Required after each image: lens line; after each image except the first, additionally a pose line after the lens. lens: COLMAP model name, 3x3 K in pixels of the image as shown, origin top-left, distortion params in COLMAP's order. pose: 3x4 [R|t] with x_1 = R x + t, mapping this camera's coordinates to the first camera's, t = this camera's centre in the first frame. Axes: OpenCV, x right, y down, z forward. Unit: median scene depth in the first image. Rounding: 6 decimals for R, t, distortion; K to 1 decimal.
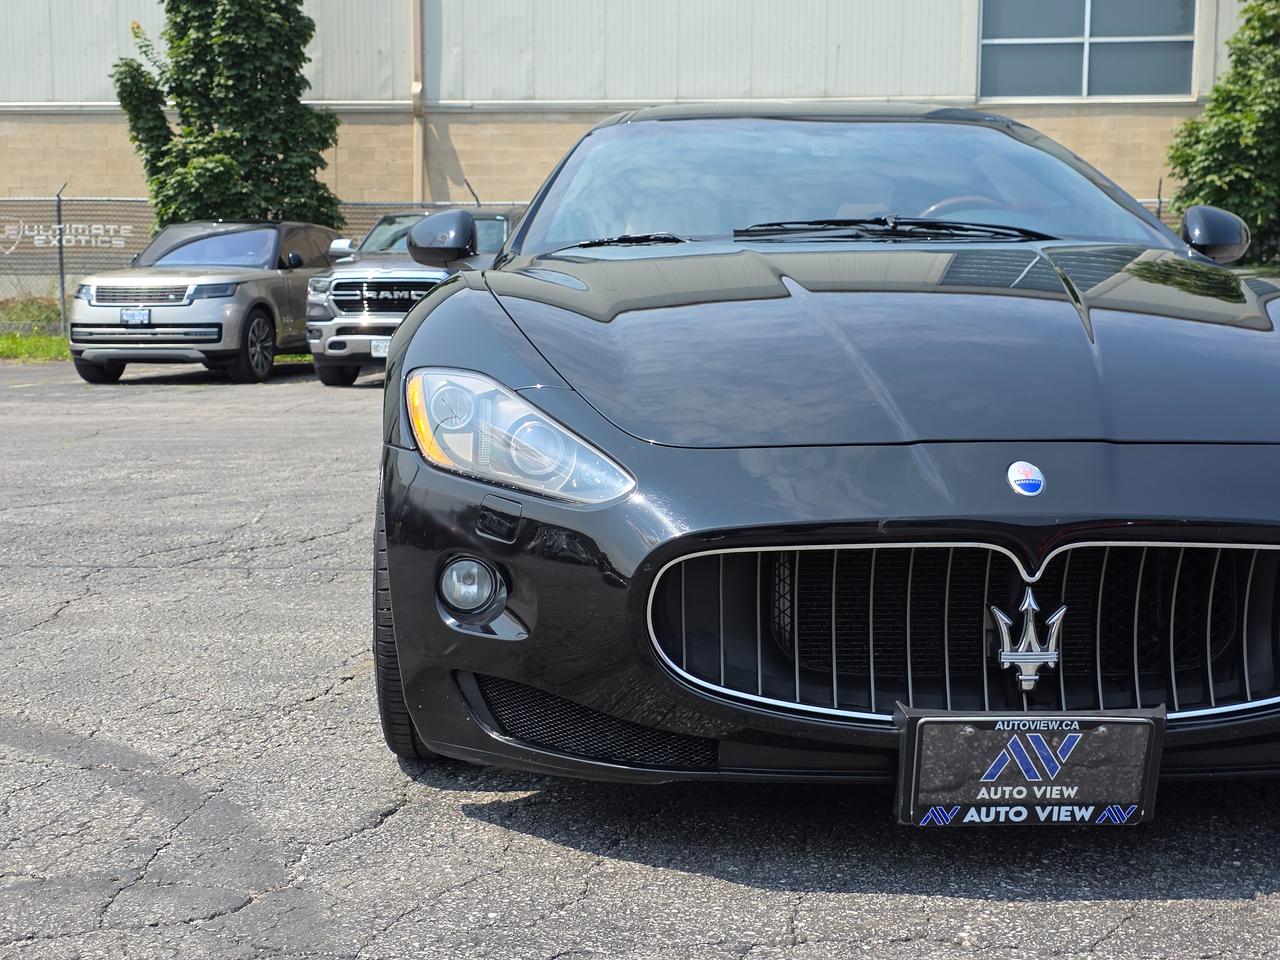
lens RADIAL K [[1712.4, 0, 678.8], [0, 1712.4, 496.3], [0, 0, 1]] dist [0.059433, 0.000000]
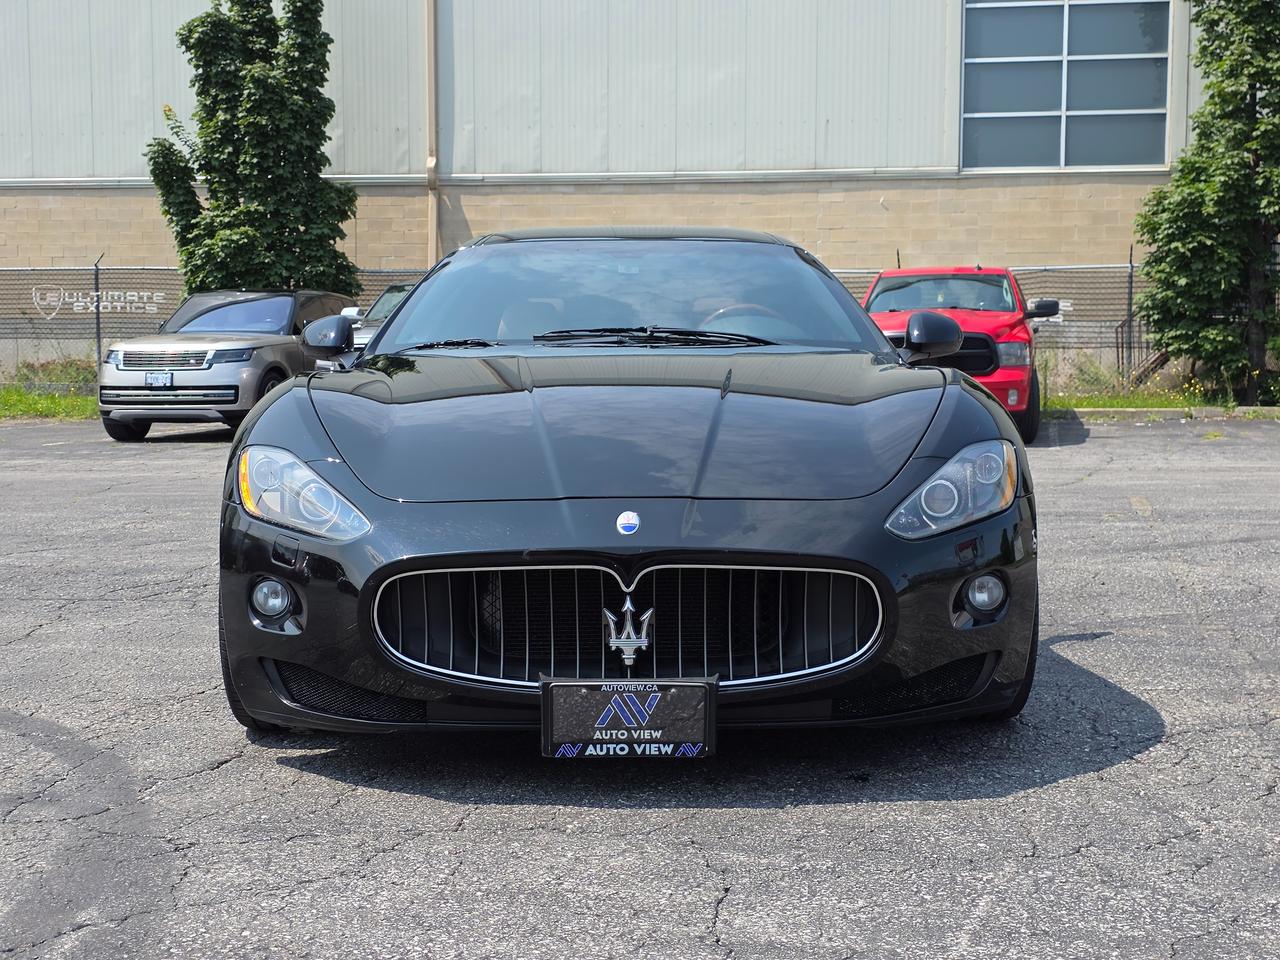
lens RADIAL K [[1712.4, 0, 665.6], [0, 1712.4, 478.3], [0, 0, 1]] dist [0.059433, 0.000000]
pose [[0.999463, -0.000847, -0.032770, 0.109762], [-0.000507, 0.999147, -0.041298, 0.004809], [0.032777, 0.041292, 0.998609, -0.186723]]
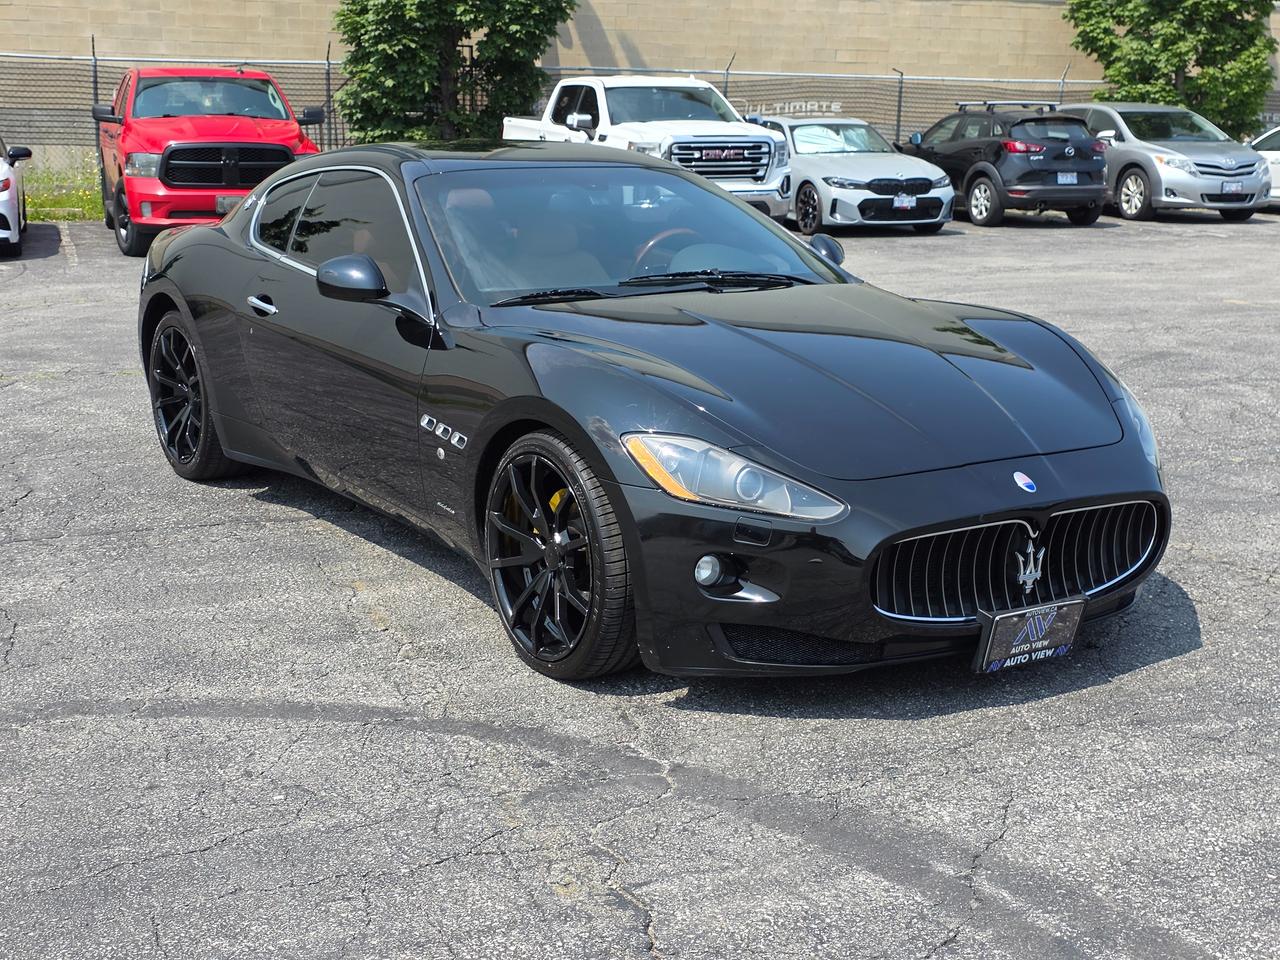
lens RADIAL K [[1712.4, 0, 638.4], [0, 1712.4, 488.7], [0, 0, 1]] dist [0.059433, 0.000000]
pose [[0.862160, -0.101389, 0.496387, -0.422965], [0.048391, 0.991771, 0.118523, -0.095266], [-0.504319, -0.078165, 0.859972, -0.154666]]
